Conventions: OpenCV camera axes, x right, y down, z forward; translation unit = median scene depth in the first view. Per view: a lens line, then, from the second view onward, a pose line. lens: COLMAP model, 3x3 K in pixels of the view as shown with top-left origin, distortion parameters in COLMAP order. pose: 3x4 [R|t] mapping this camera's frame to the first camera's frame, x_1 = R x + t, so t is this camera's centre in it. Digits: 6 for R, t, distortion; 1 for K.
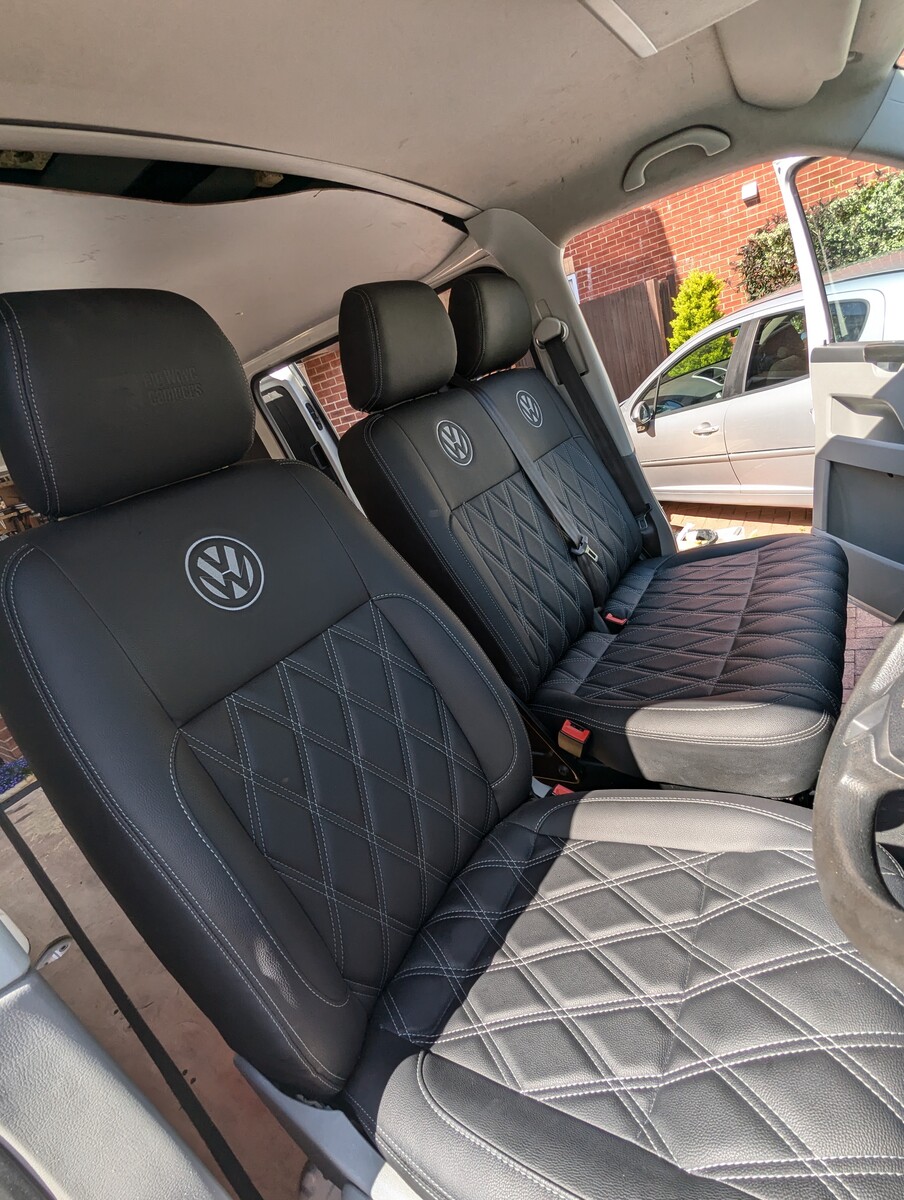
lens RADIAL K [[574.5, 0, 459.9], [0, 574.5, 601.9], [0, 0, 1]] dist [-0.000278, -0.000098]
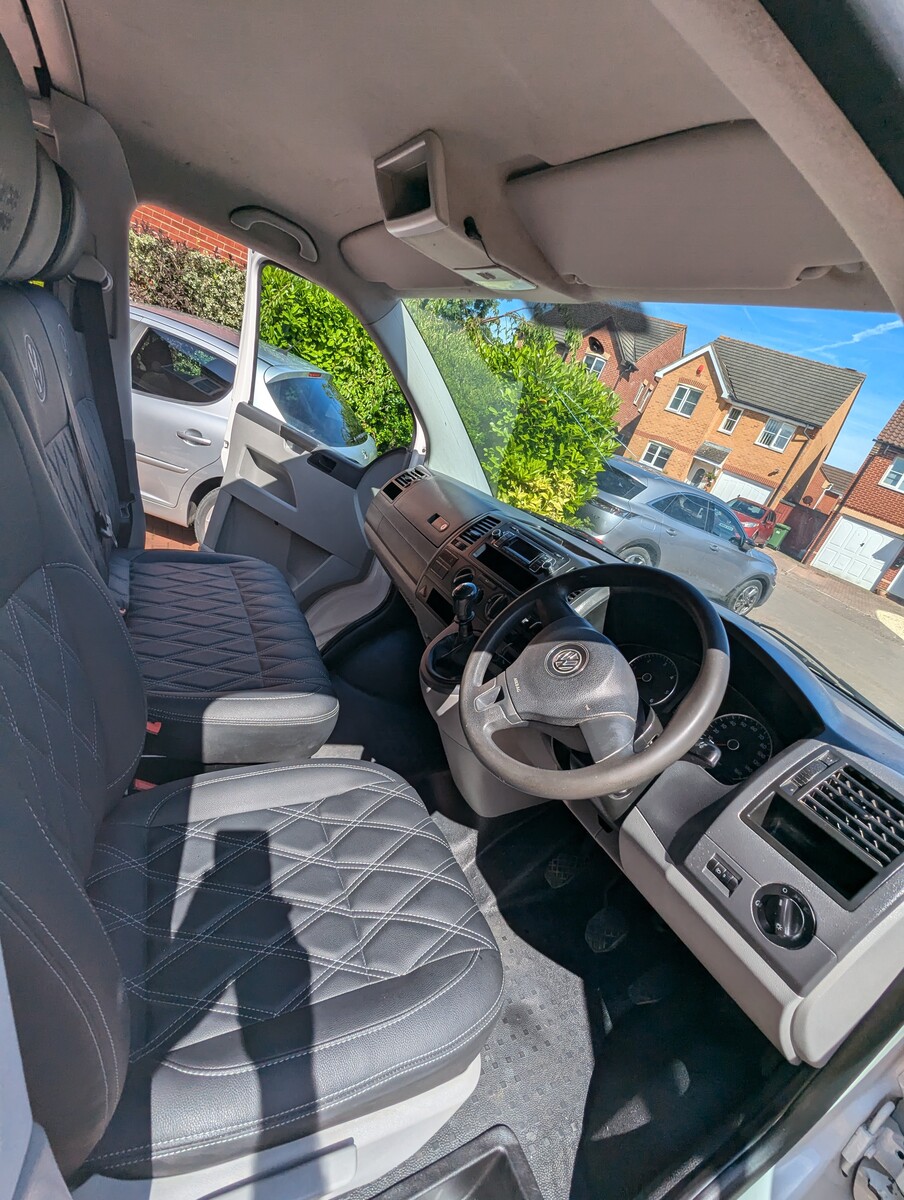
lens RADIAL K [[574.5, 0, 458.9], [0, 574.5, 594.5], [0, 0, 1]] dist [-0.000278, -0.000098]
pose [[0.370411, 0.143526, 0.917712, -0.640126], [-0.139579, 0.985372, -0.097771, 0.031254], [-0.918321, -0.091878, 0.385026, 0.171667]]
